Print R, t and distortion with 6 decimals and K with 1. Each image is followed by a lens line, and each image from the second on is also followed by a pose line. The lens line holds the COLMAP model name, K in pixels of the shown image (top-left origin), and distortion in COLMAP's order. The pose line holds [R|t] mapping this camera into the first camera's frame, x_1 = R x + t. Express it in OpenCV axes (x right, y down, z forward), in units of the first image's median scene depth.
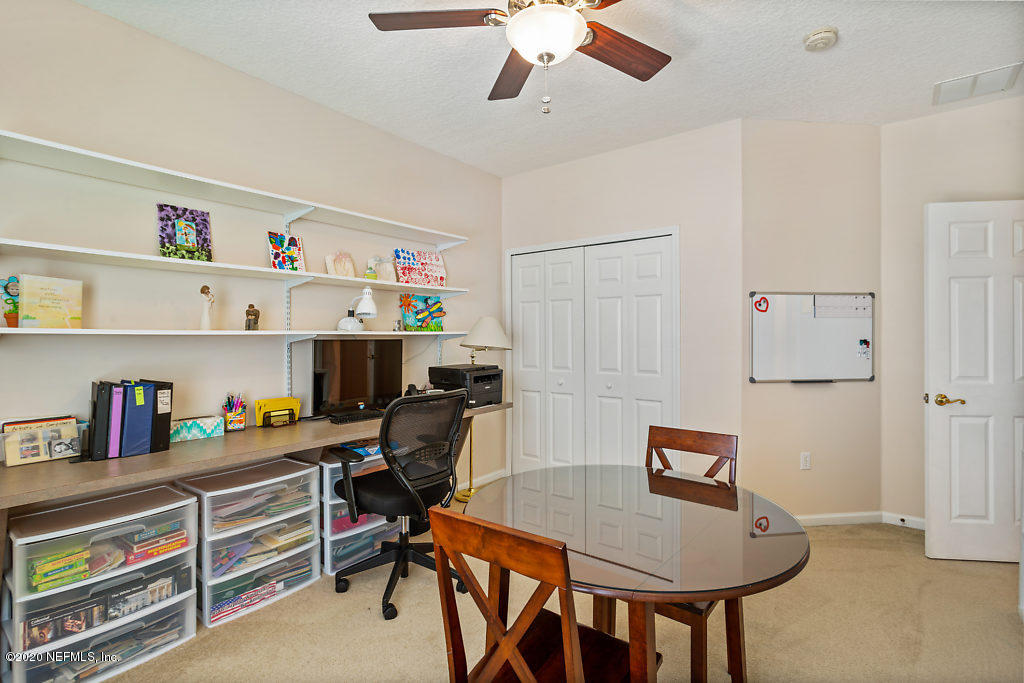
lens RADIAL K [[496.9, 0, 513.2], [0, 496.9, 335.9], [0, 0, 1]] dist [-0.001501, -0.000002]
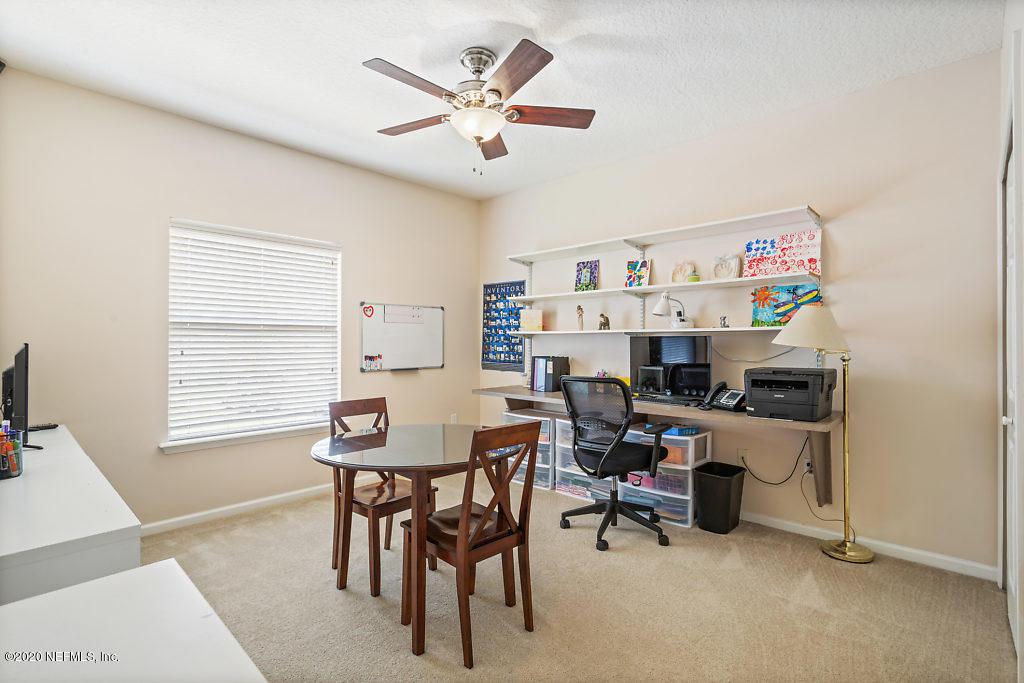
lens RADIAL K [[496.9, 0, 513.5], [0, 496.9, 340.7], [0, 0, 1]] dist [-0.001501, -0.000002]
pose [[-0.127155, 0.003561, -0.991877, 0.778808], [0.002422, 0.999992, 0.003279, 0.011283], [0.991880, -0.001986, -0.127162, 0.674474]]
